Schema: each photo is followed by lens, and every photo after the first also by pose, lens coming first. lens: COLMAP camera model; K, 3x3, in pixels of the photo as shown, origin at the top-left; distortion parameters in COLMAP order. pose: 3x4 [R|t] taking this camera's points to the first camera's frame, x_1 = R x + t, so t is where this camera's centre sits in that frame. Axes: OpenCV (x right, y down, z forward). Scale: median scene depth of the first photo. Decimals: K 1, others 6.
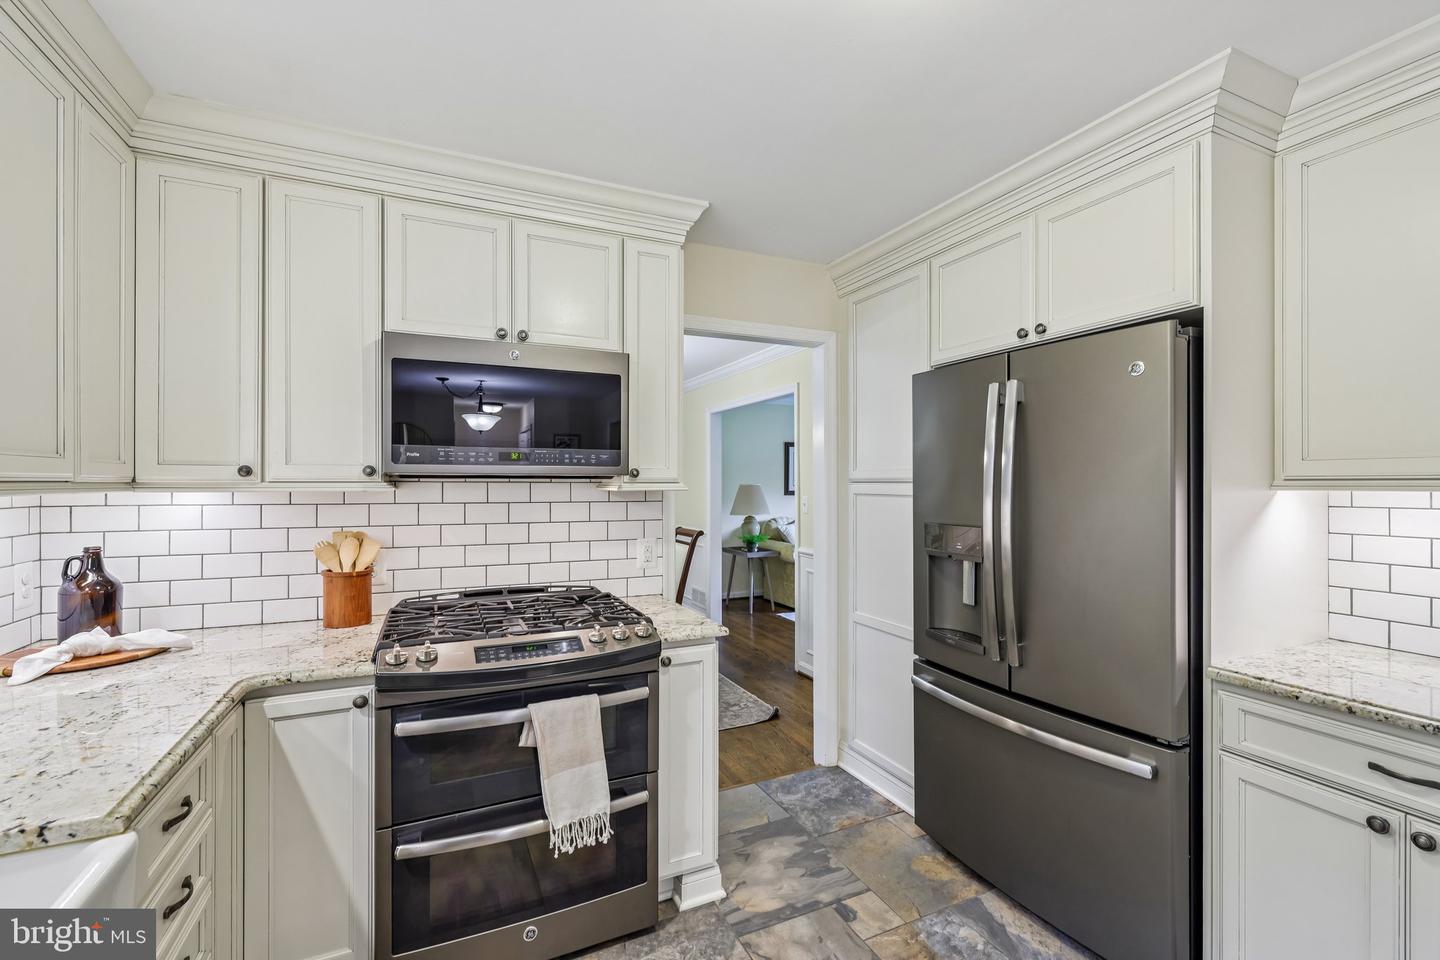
lens RADIAL K [[612.7, 0, 718.3], [0, 612.7, 480.5], [0, 0, 1]] dist [-0.000391, -0.000192]
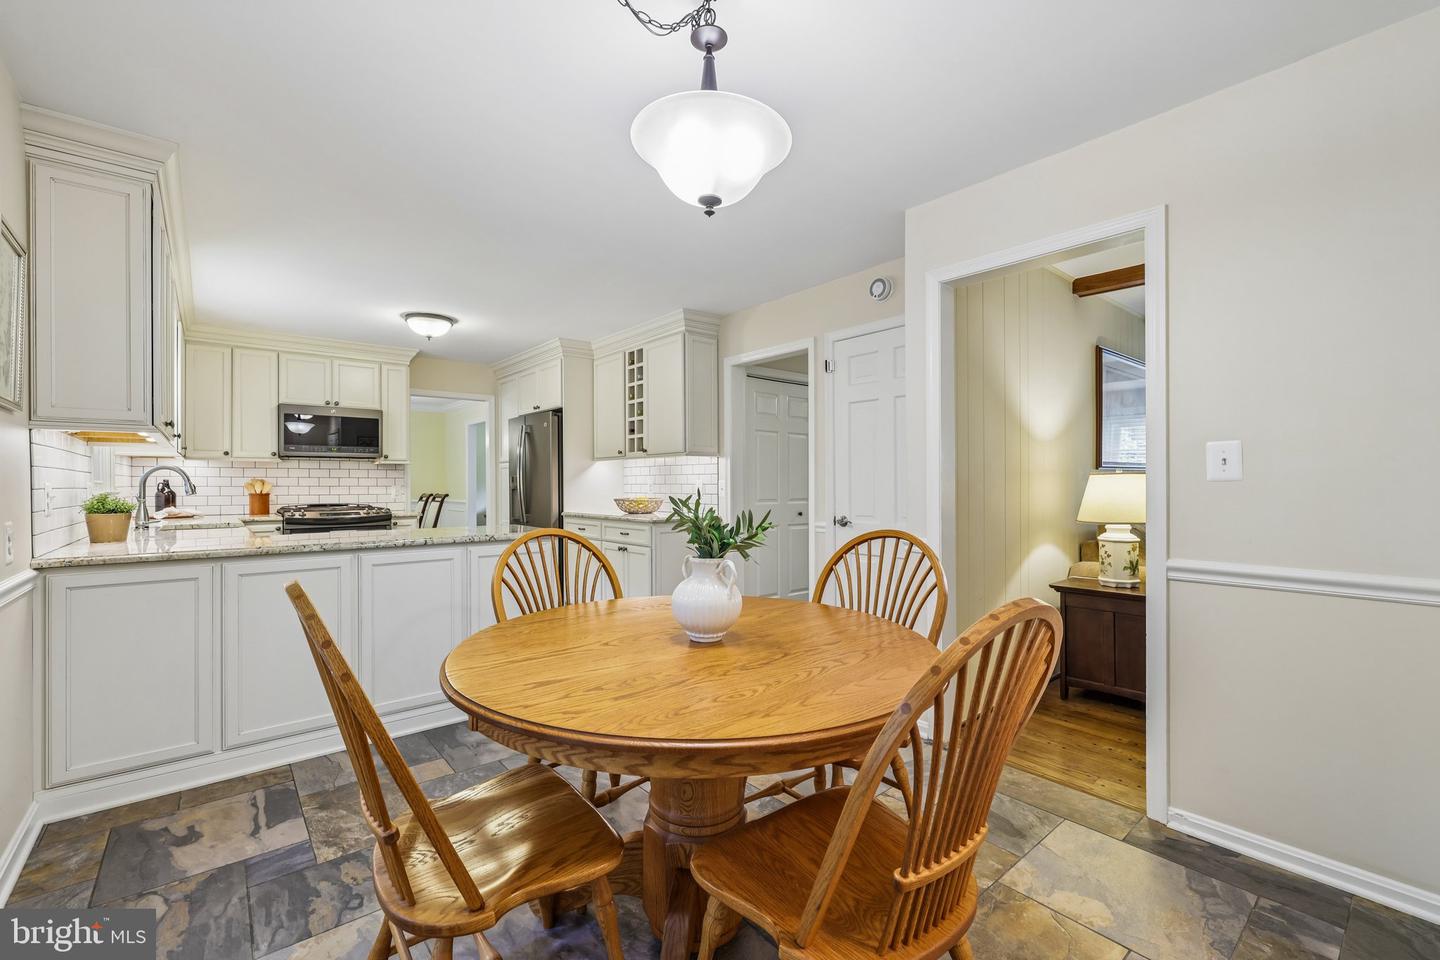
lens RADIAL K [[612.7, 0, 718.2], [0, 612.7, 480.2], [0, 0, 1]] dist [-0.000391, -0.000192]
pose [[0.966319, -0.001857, 0.257342, 0.573489], [0.002305, 0.999996, -0.001439, 0.098288], [-0.257338, 0.001984, 0.966319, -1.920660]]
